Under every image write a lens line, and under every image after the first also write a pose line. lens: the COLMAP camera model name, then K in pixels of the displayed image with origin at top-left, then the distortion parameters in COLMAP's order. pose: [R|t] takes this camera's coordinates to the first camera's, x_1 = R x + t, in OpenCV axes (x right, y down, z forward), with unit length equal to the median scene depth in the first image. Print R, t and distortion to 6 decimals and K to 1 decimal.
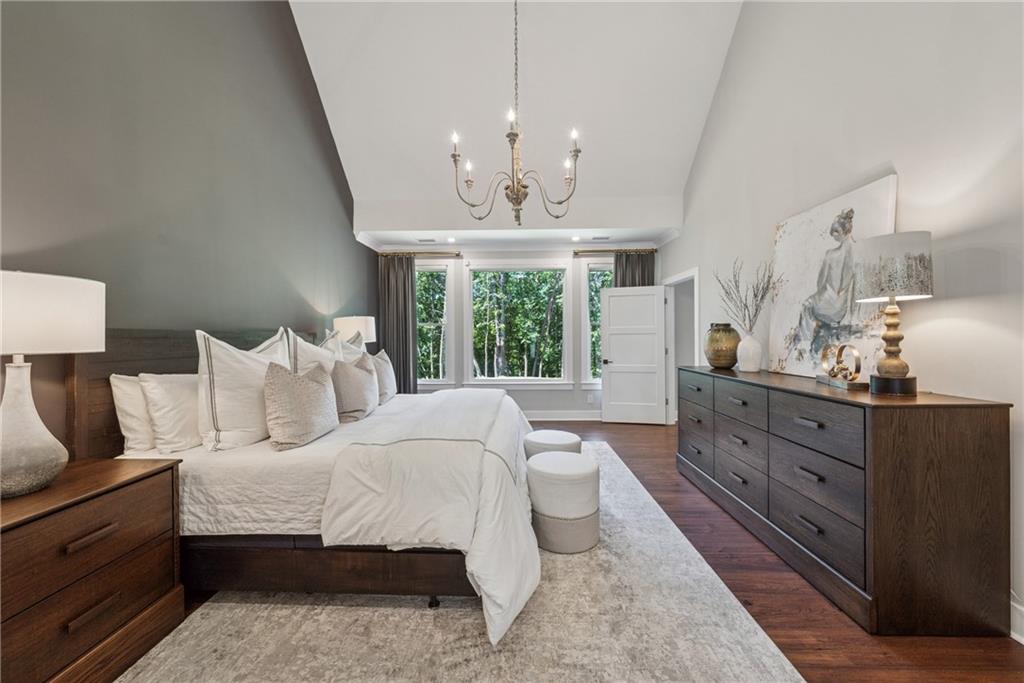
lens RADIAL K [[358.3, 0, 517.5], [0, 358.3, 336.8], [0, 0, 1]] dist [0.000245, 0.000046]
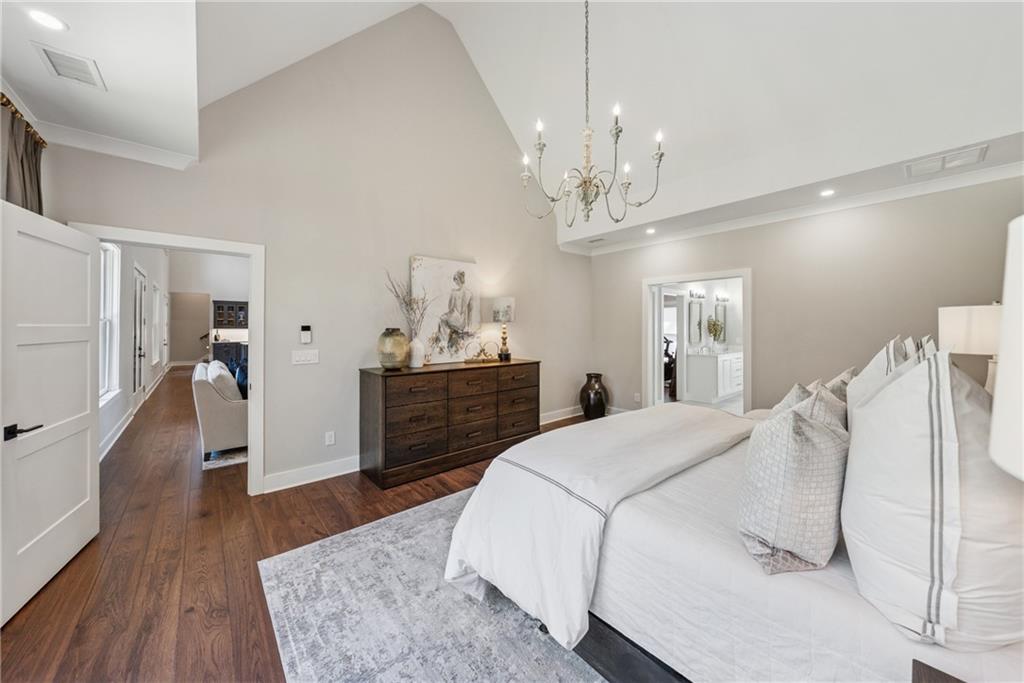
lens RADIAL K [[358.0, 0, 514.1], [0, 358.0, 321.1], [0, 0, 1]] dist [0.001372, 0.000058]
pose [[-0.651379, 0.015871, 0.758587, -0.663322], [0.004089, 0.999840, -0.017407, -0.052345], [-0.758742, -0.008236, -0.651340, 1.935210]]
